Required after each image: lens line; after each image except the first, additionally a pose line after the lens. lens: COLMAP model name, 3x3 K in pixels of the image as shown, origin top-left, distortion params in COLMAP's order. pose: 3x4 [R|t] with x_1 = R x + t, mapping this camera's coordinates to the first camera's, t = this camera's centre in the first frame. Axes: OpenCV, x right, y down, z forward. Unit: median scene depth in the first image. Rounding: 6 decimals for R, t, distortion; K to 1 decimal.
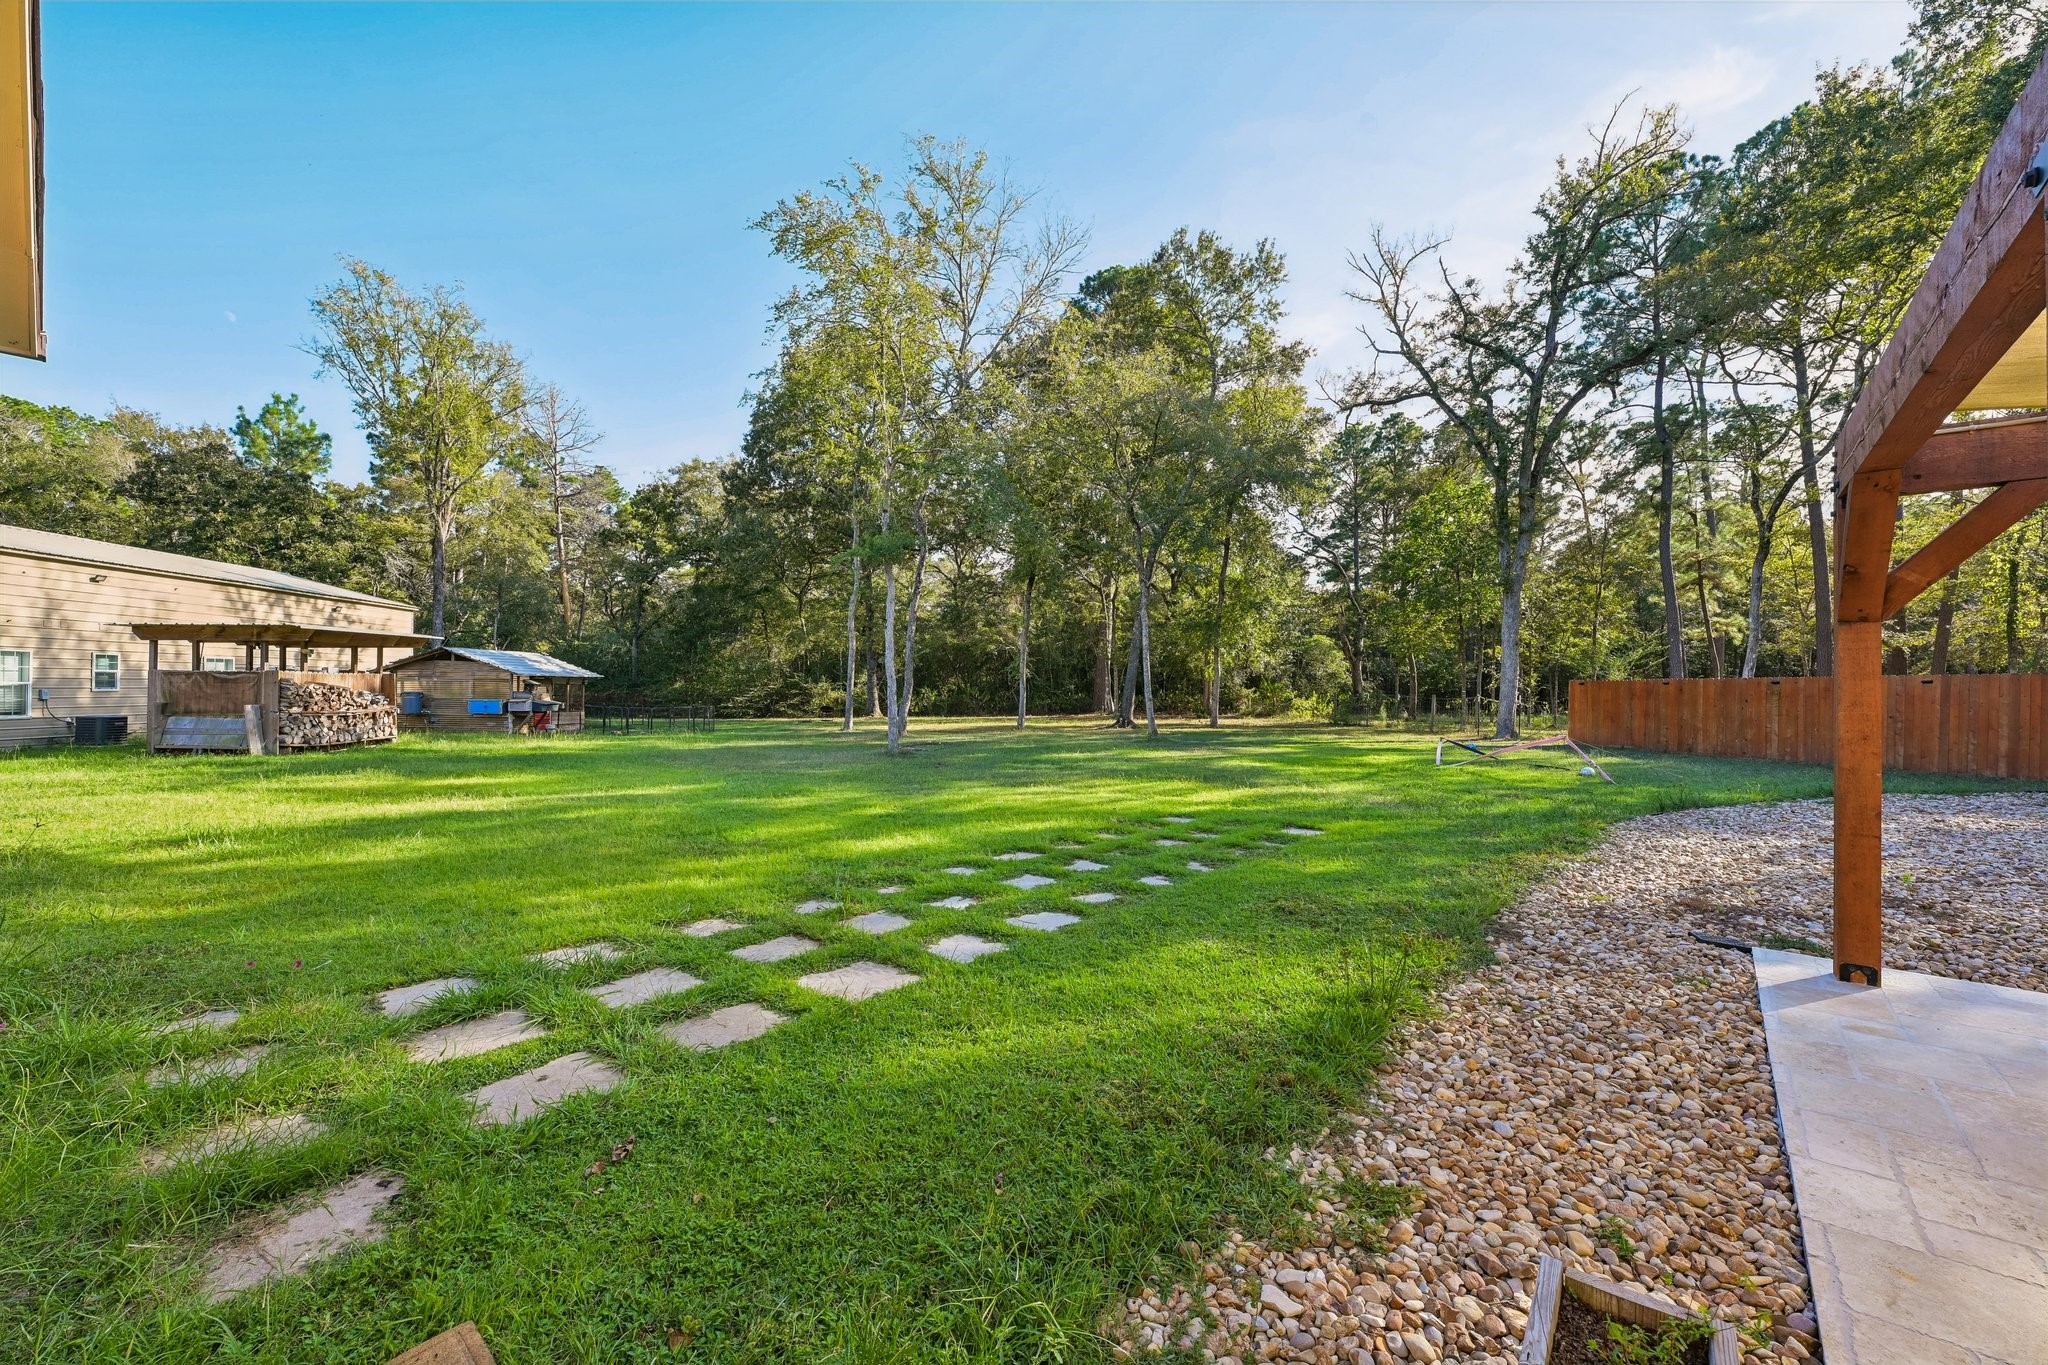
lens RADIAL K [[819.7, 0, 1022.3], [0, 819.7, 685.5], [0, 0, 1]] dist [-0.000741, -0.000226]
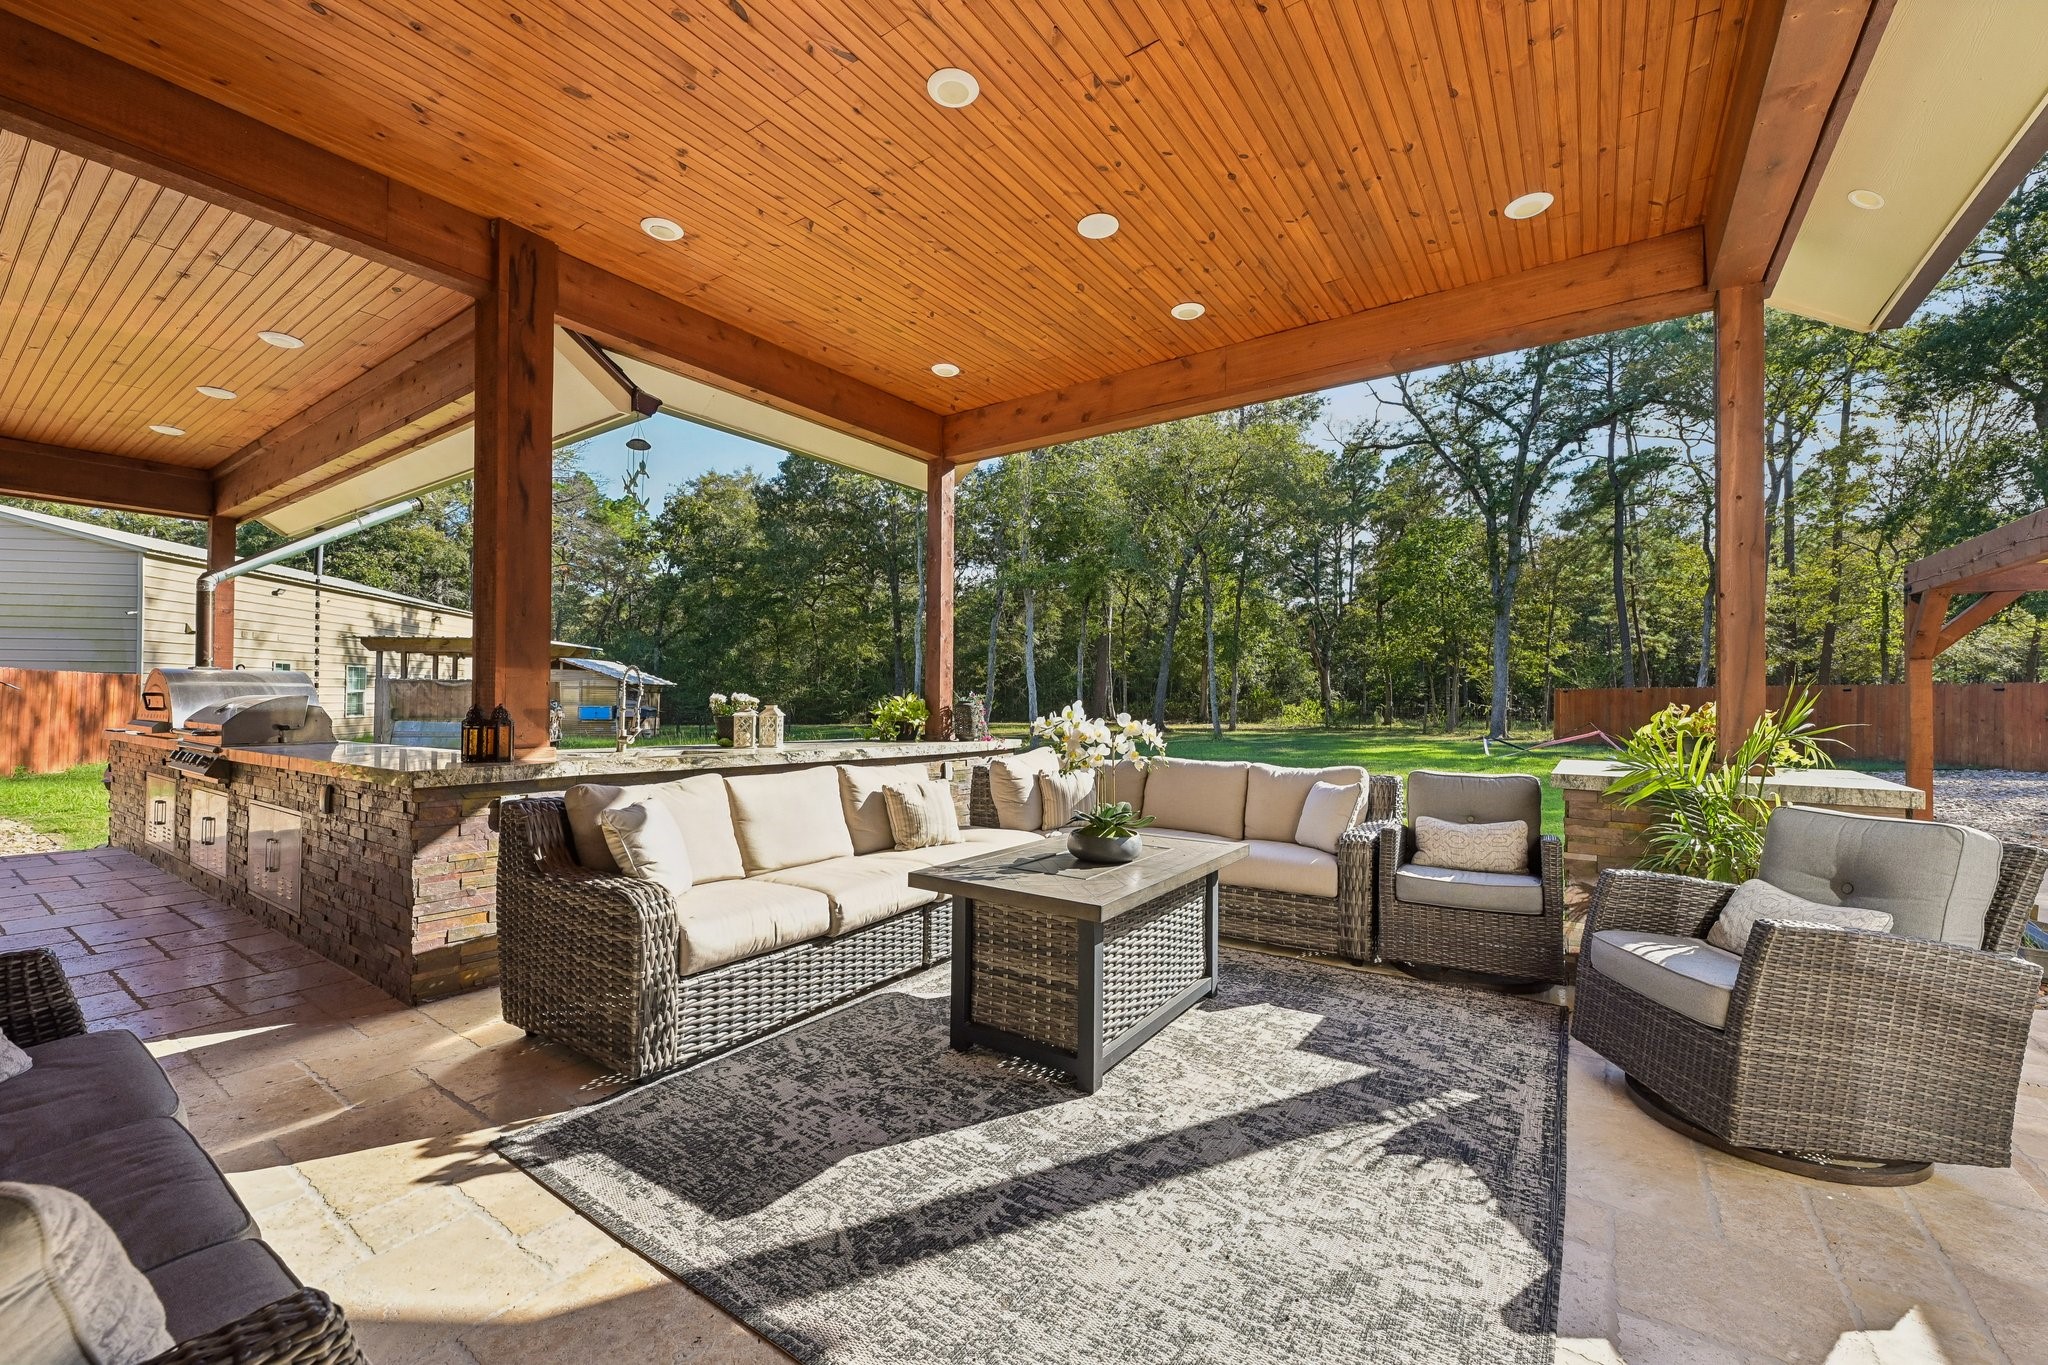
lens RADIAL K [[819.7, 0, 1024.2], [0, 819.7, 691.1], [0, 0, 1]] dist [-0.000741, -0.000226]
pose [[0.995924, 0.000731, 0.090193, -0.173633], [-0.000546, 0.999998, -0.002082, -0.000185], [-0.090195, 0.002024, 0.995922, -0.100797]]
